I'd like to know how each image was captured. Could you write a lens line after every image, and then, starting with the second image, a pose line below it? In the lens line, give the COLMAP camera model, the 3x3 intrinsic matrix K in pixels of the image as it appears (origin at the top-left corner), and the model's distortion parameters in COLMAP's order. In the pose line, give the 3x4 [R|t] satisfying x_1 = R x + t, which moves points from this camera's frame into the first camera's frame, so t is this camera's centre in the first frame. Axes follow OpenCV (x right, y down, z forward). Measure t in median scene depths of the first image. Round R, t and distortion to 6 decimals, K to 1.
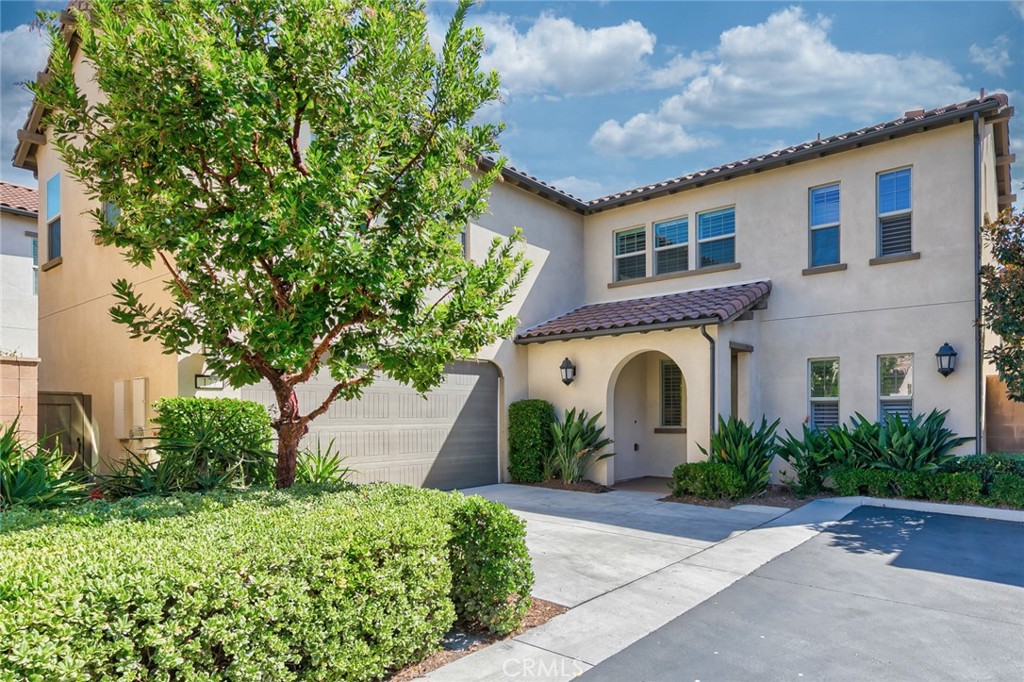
lens RADIAL K [[583.9, 0, 536.7], [0, 583.9, 410.5], [0, 0, 1]] dist [-0.001490, 0.001364]
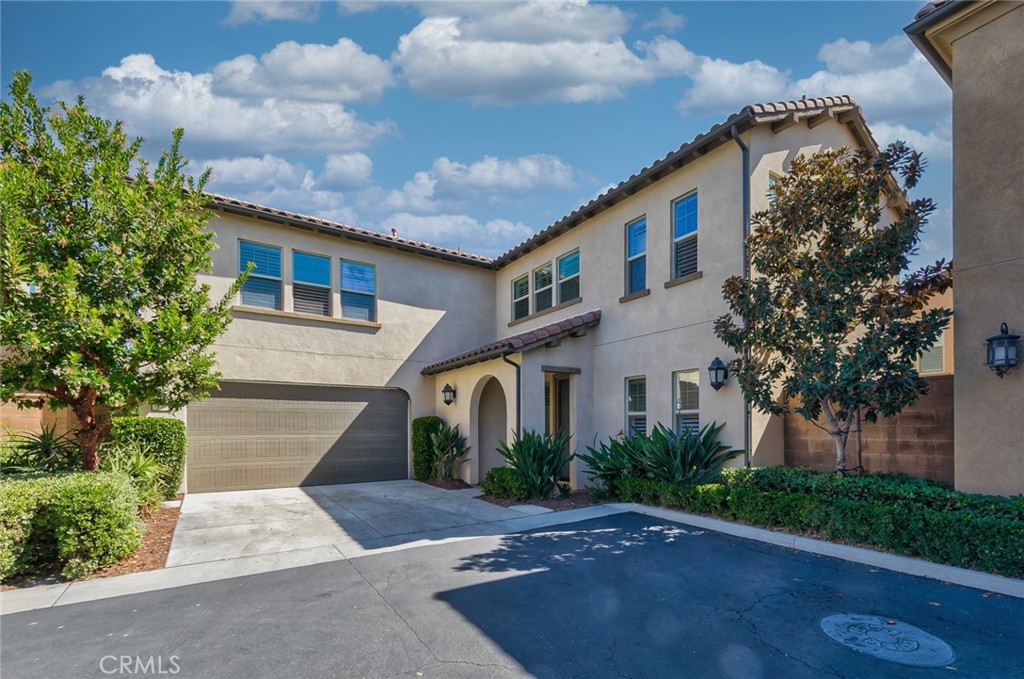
lens RADIAL K [[442.2, 0, 513.0], [0, 442.2, 424.0], [0, 0, 1]] dist [-0.000310, -0.000255]
pose [[0.941822, -0.003123, -0.336098, 0.616724], [0.002310, 0.999993, -0.002819, 0.001856], [0.336104, 0.001878, 0.941823, 0.151693]]
